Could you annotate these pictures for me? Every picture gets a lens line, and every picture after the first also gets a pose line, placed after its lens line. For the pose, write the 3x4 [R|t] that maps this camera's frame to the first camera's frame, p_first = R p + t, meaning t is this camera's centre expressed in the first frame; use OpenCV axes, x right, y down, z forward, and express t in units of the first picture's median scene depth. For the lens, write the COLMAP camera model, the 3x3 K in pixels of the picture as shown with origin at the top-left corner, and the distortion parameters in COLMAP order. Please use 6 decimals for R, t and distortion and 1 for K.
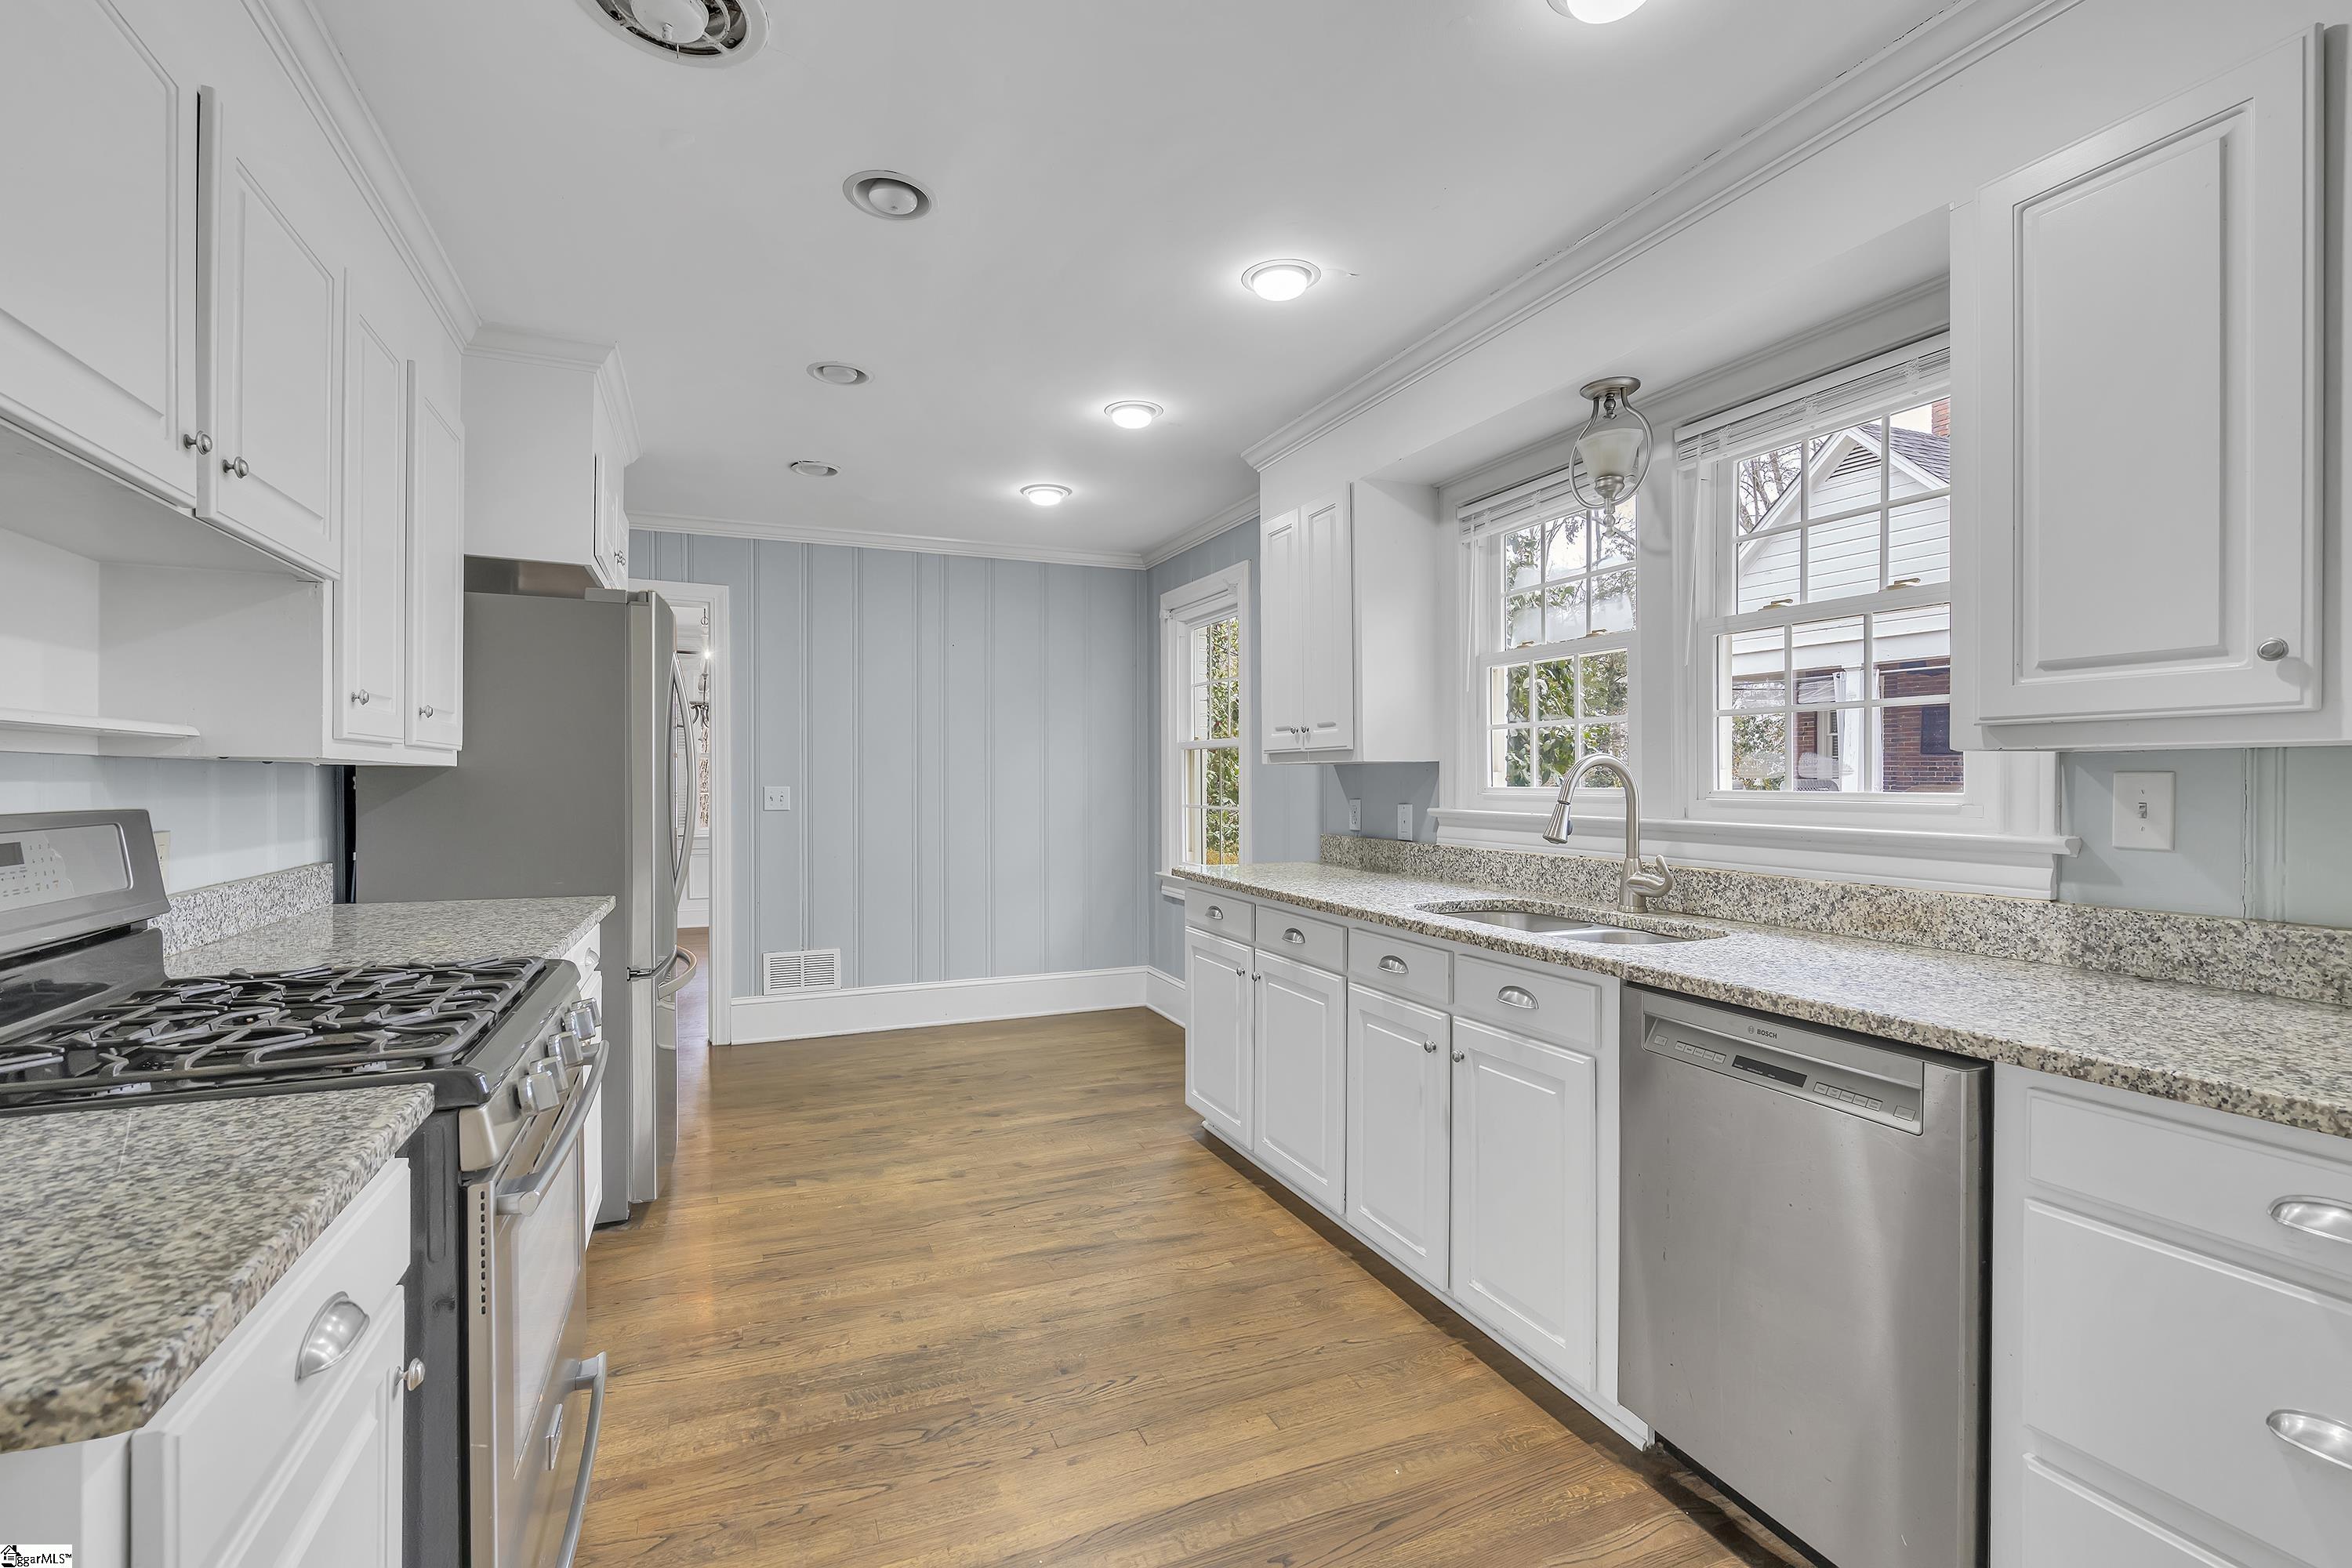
lens RADIAL K [[1075.5, 0, 1179.1], [0, 1075.5, 775.6], [0, 0, 1]] dist [0.001859, 0.000035]
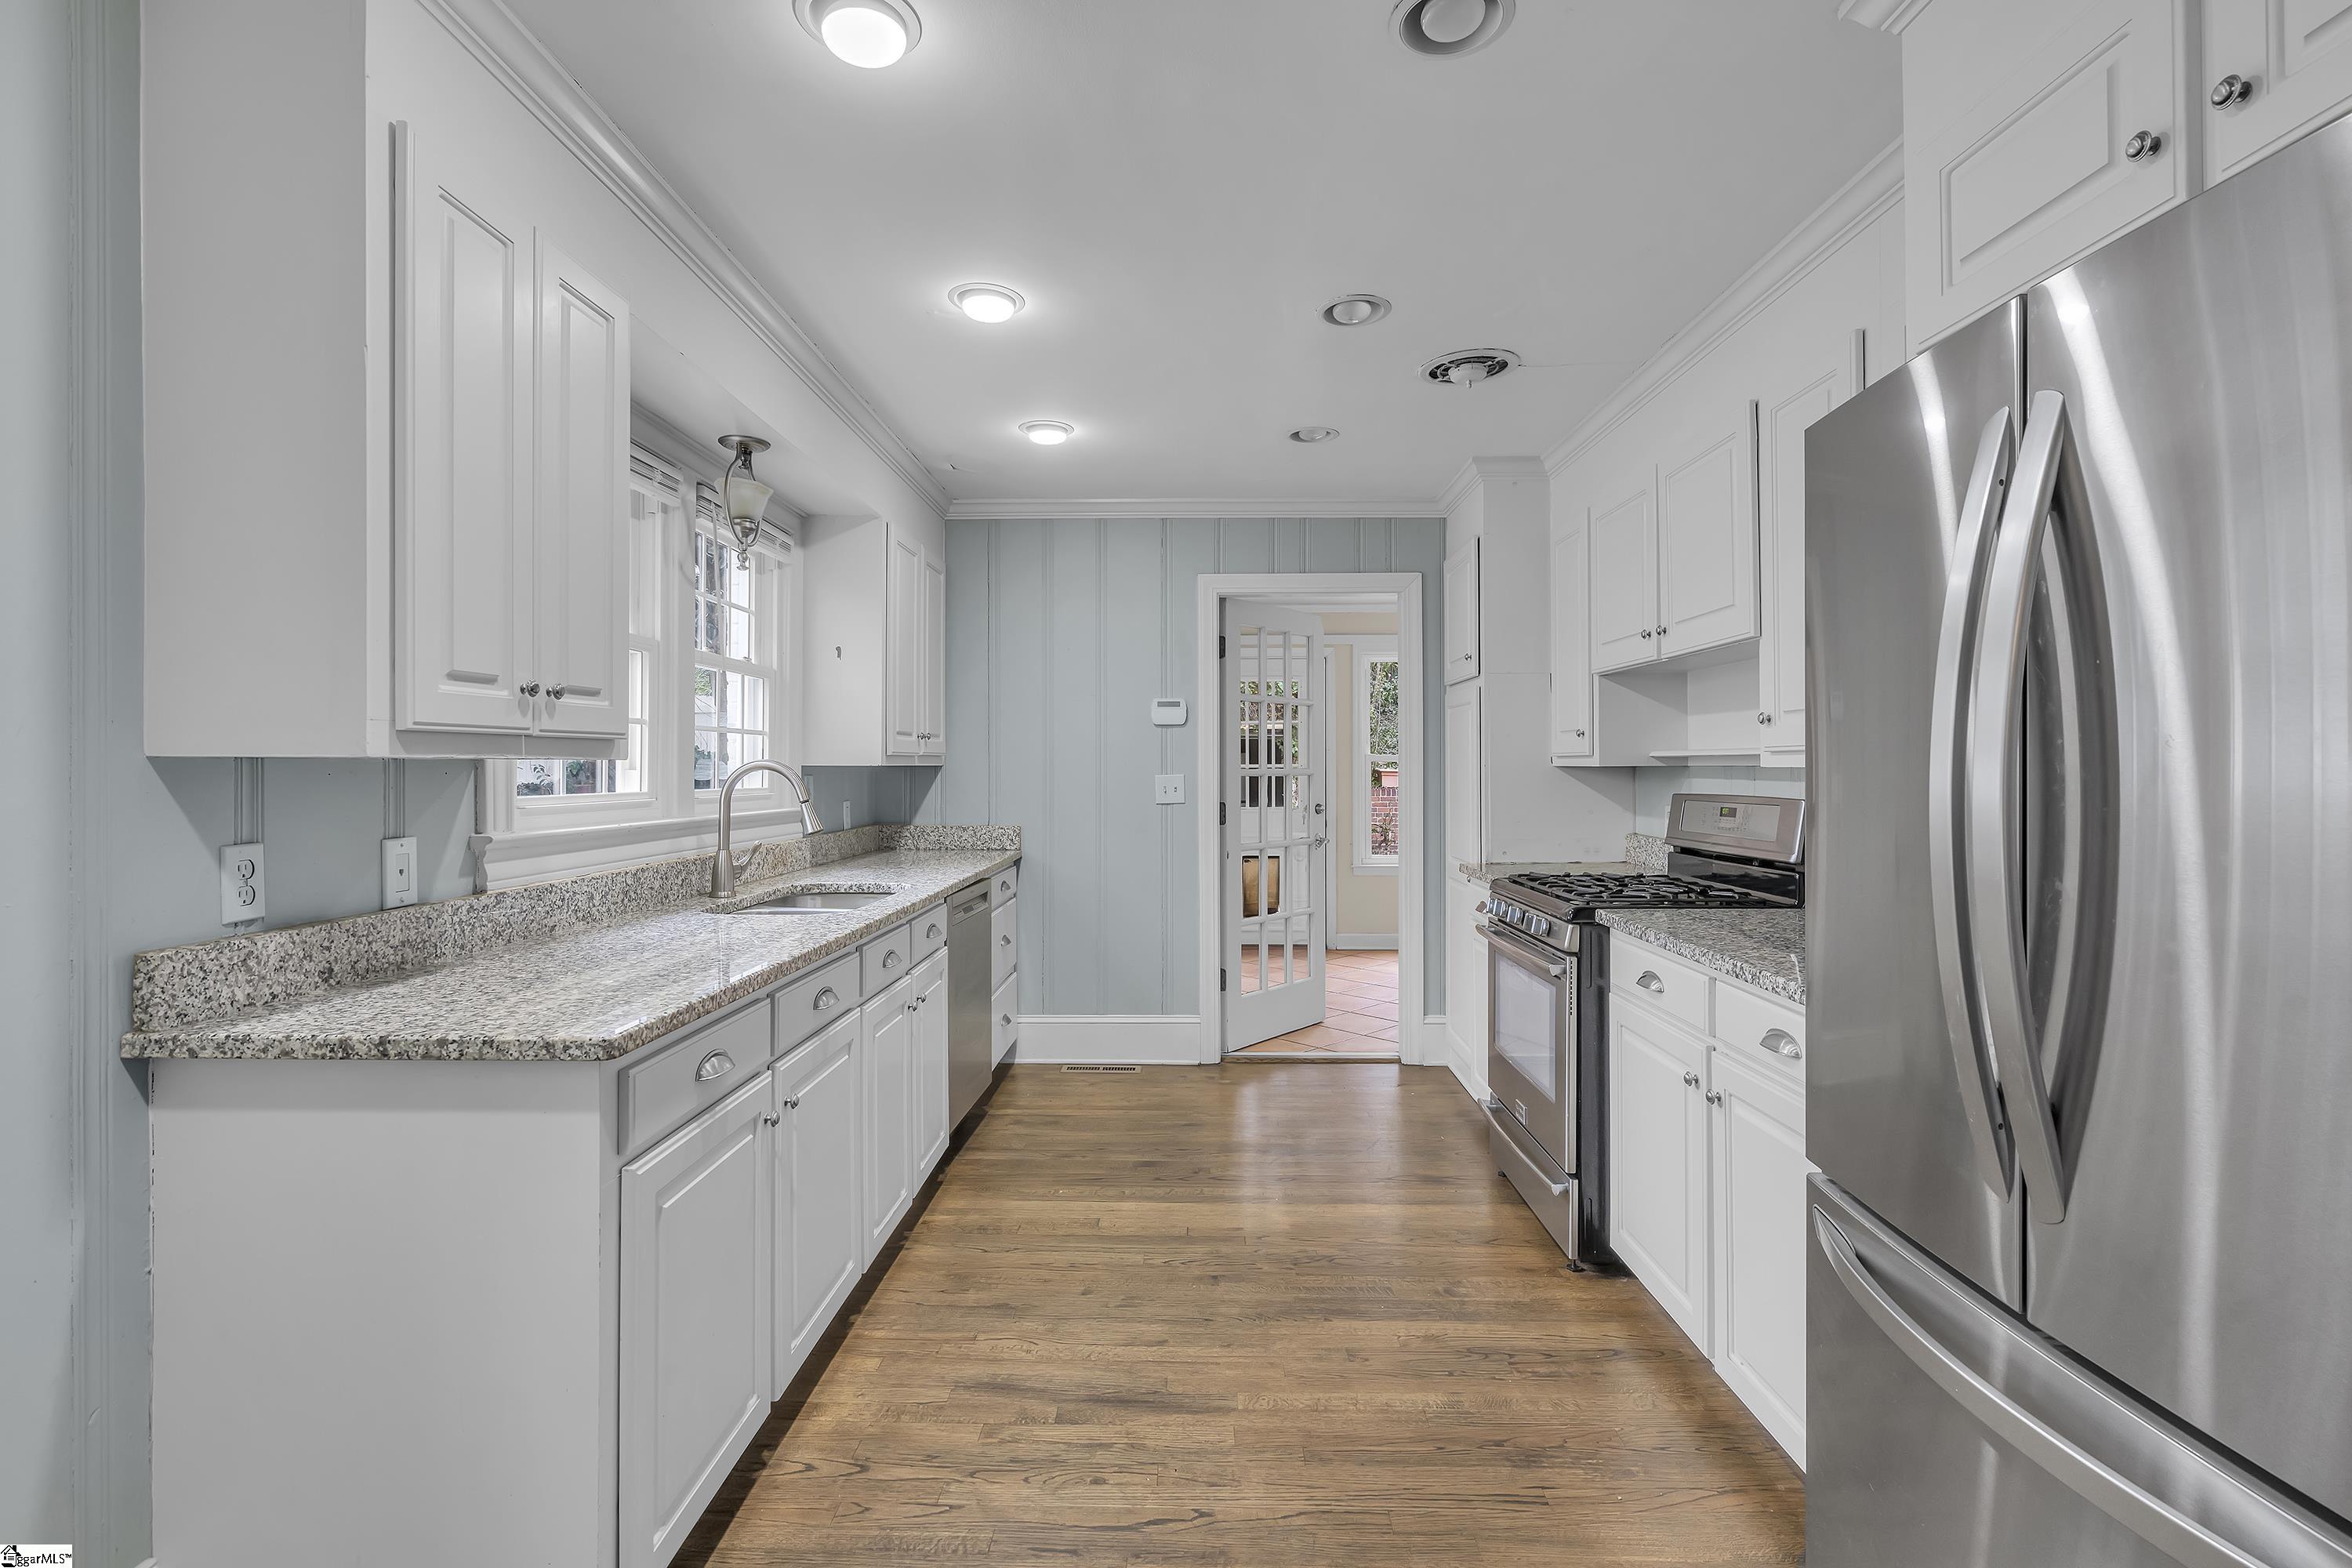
lens RADIAL K [[1075.5, 0, 1180.7], [0, 1075.5, 772.8], [0, 0, 1]] dist [0.001859, 0.000035]
pose [[-0.913733, -0.003003, 0.406303, -0.442135], [-0.001144, 0.999988, 0.004819, -0.009660], [-0.406313, 0.003938, -0.913726, 1.674177]]
